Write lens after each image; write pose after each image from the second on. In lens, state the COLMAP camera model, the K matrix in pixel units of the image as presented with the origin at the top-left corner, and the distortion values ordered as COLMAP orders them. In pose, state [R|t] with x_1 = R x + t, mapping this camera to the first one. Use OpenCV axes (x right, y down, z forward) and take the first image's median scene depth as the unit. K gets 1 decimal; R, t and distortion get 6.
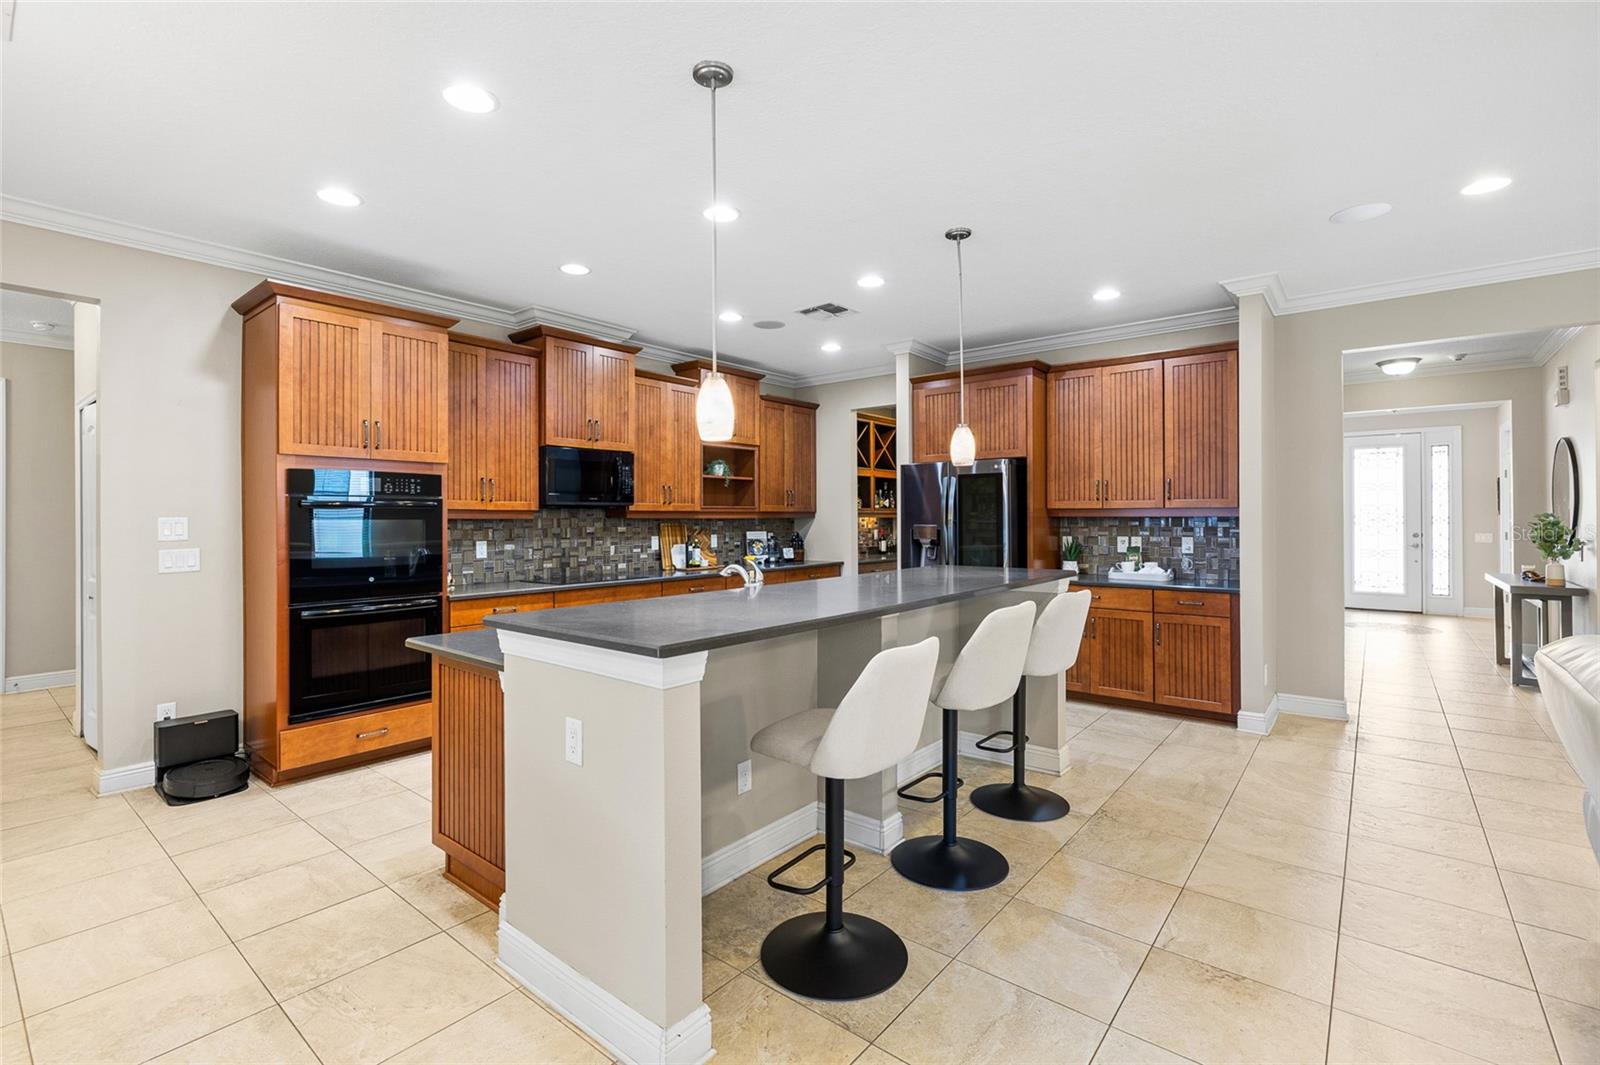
lens RADIAL K [[714.1, 0, 794.7], [0, 714.1, 520.7], [0, 0, 1]] dist [-0.007600, 0.000985]
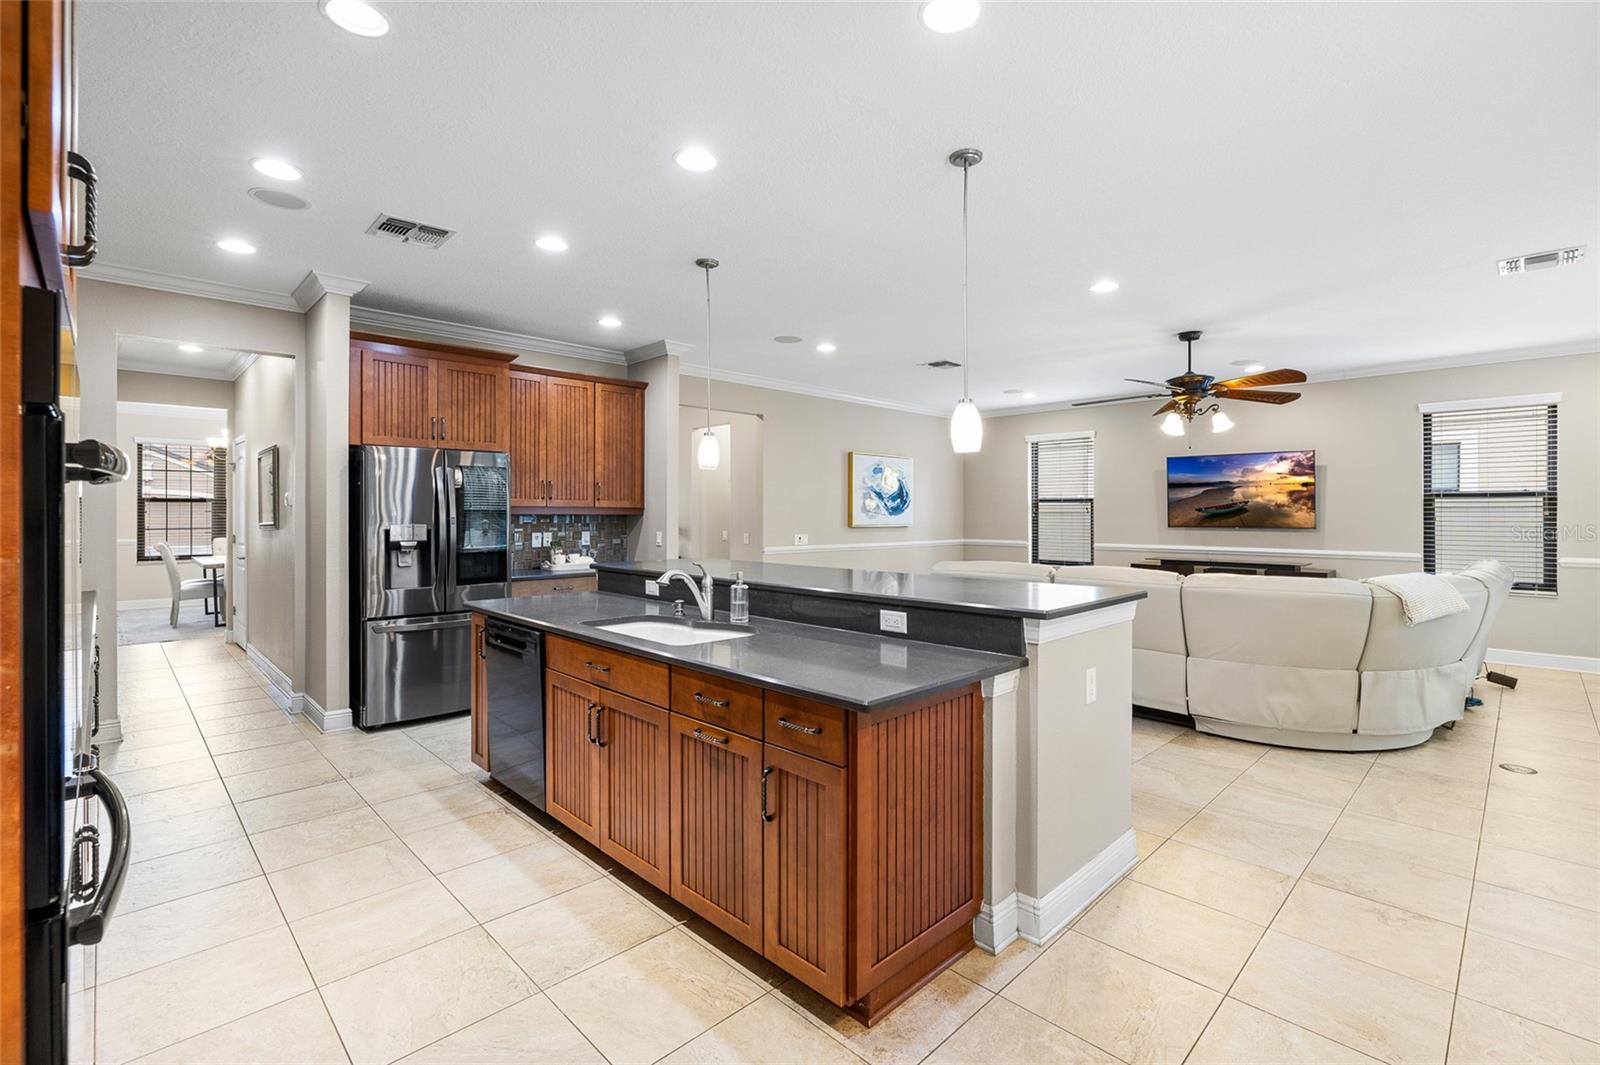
lens RADIAL K [[714.1, 0, 777.1], [0, 714.1, 532.6], [0, 0, 1]] dist [-0.007600, 0.000985]
pose [[0.124853, -0.018318, 0.992006, -0.848843], [0.006369, 0.999824, 0.017661, 0.007844], [-0.992155, 0.004113, 0.124948, 0.723134]]
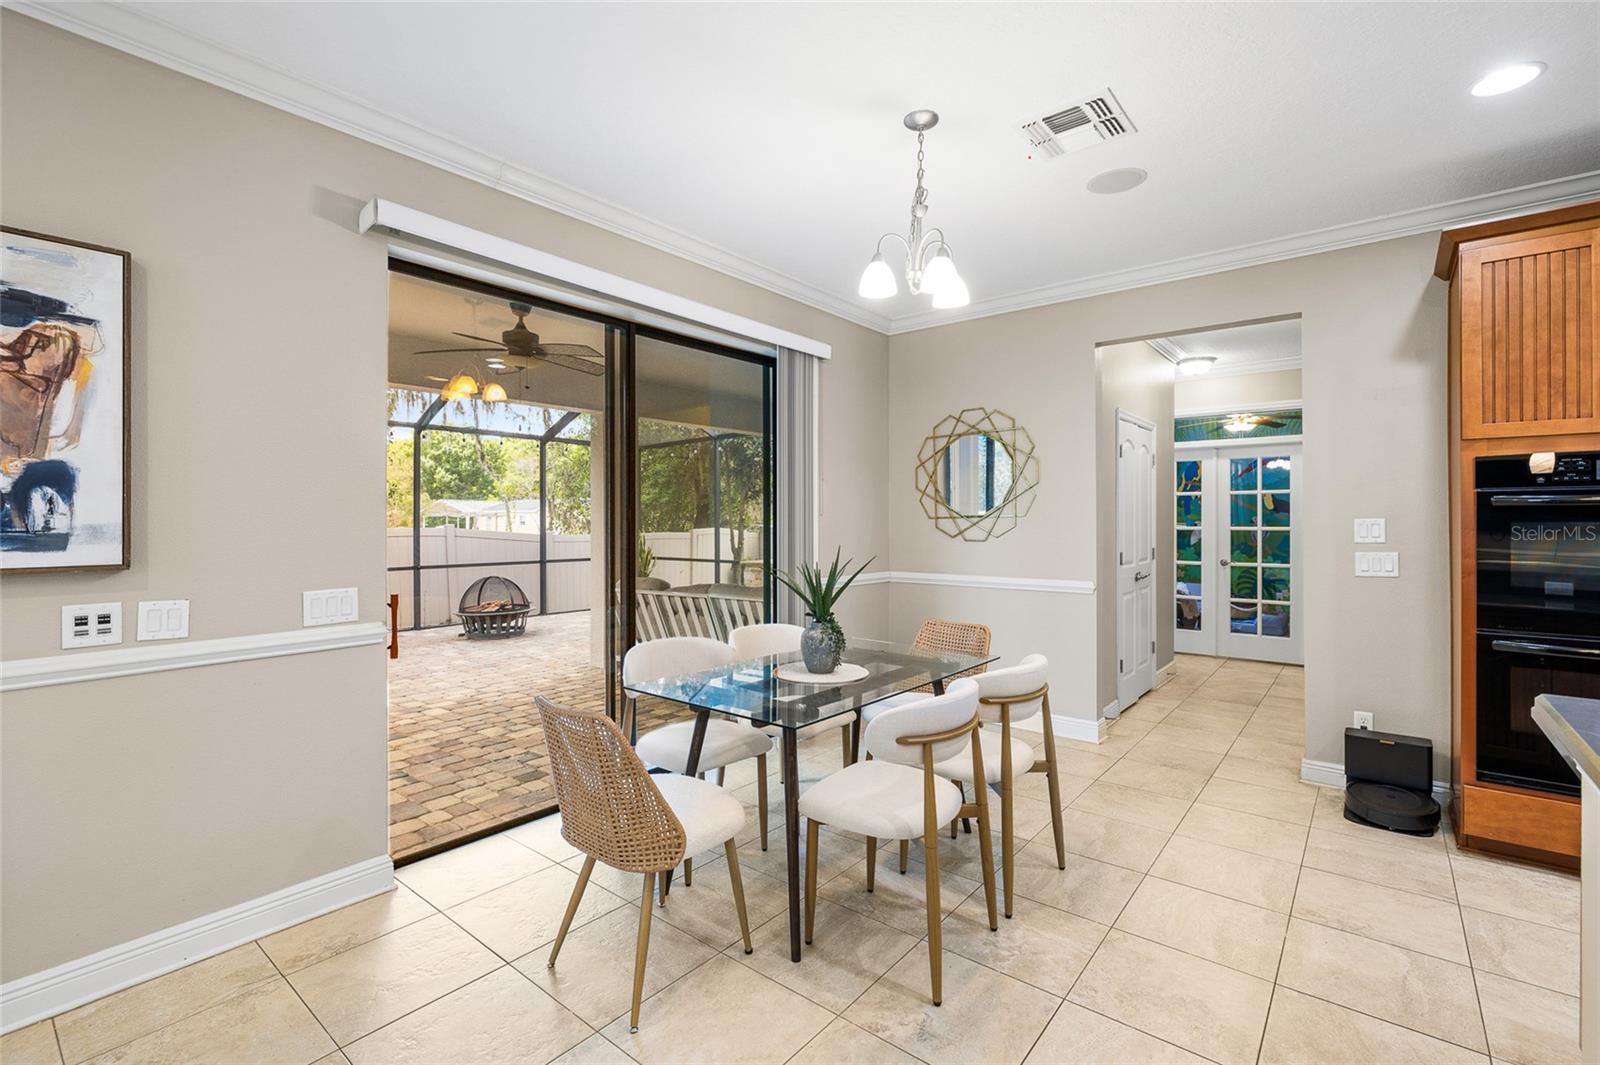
lens RADIAL K [[714.1, 0, 796.8], [0, 714.1, 522.4], [0, 0, 1]] dist [-0.007600, 0.000985]
pose [[0.004923, 0.005854, -0.999971, 0.071492], [-0.003069, 0.999978, 0.005838, -0.002588], [0.999983, 0.003040, 0.004941, 0.228597]]
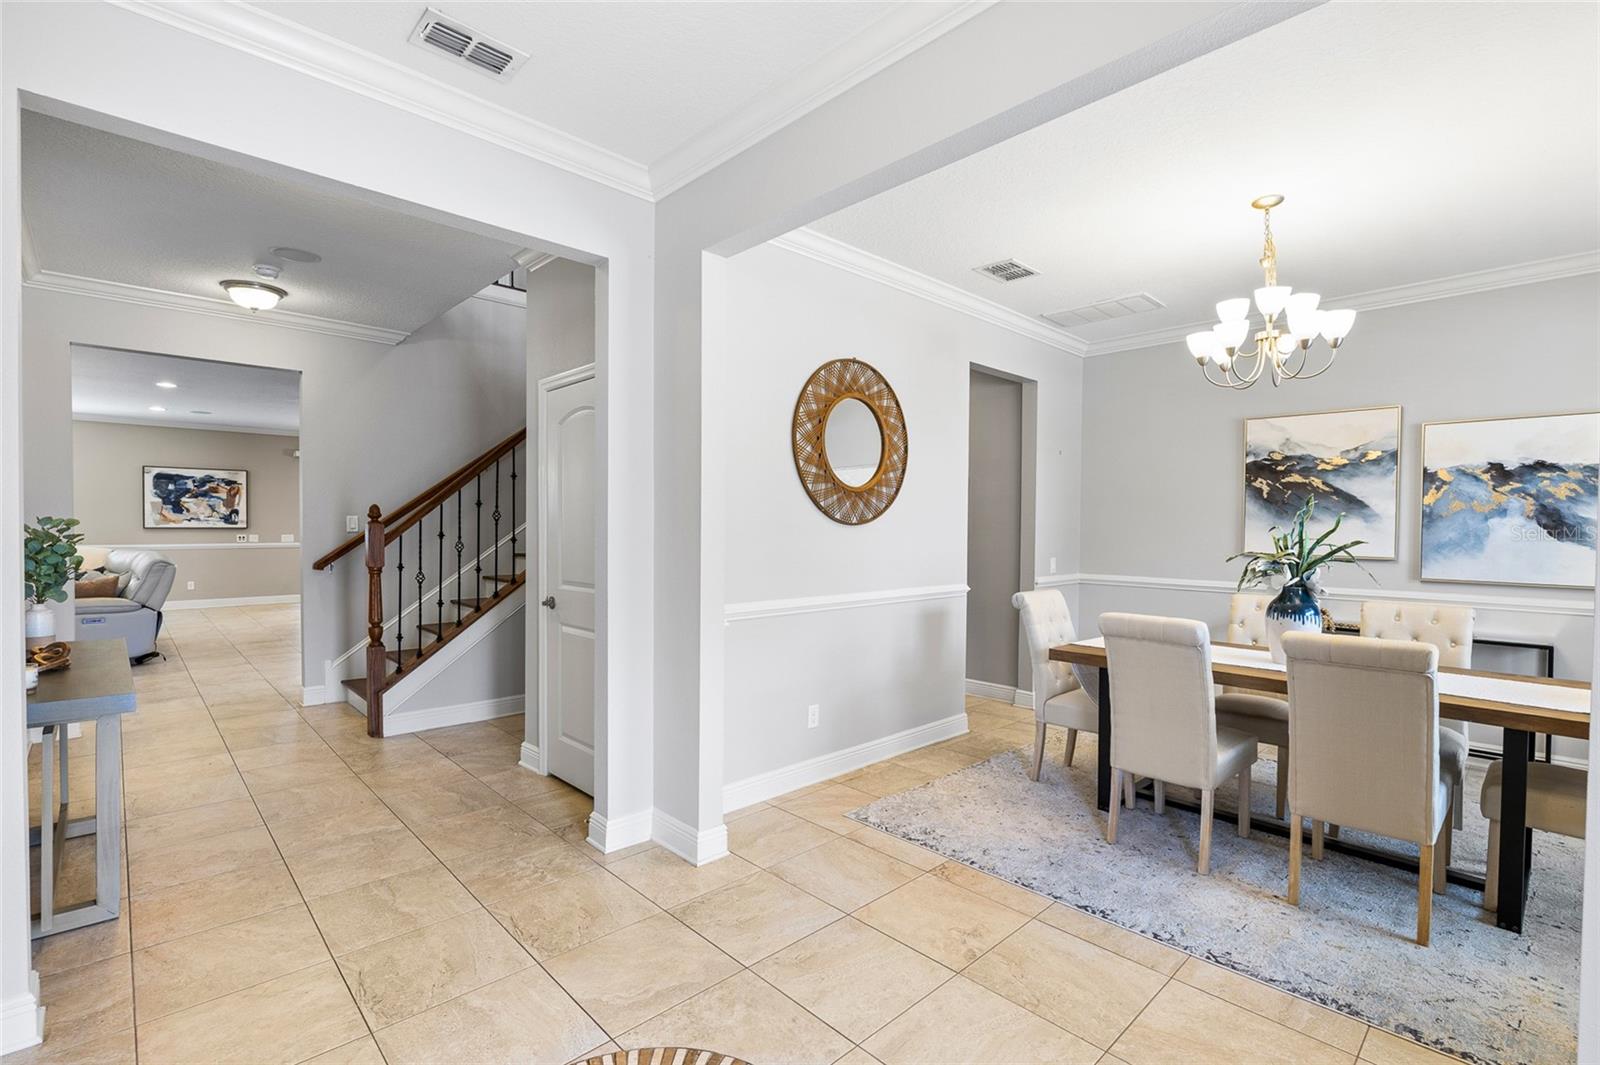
lens RADIAL K [[714.1, 0, 803.1], [0, 714.1, 540.6], [0, 0, 1]] dist [-0.007600, 0.000985]
pose [[-0.112490, 0.024054, -0.993362, 2.262847], [-0.013739, 0.999574, 0.025761, -0.019950], [0.993558, 0.016546, -0.112111, 2.405002]]
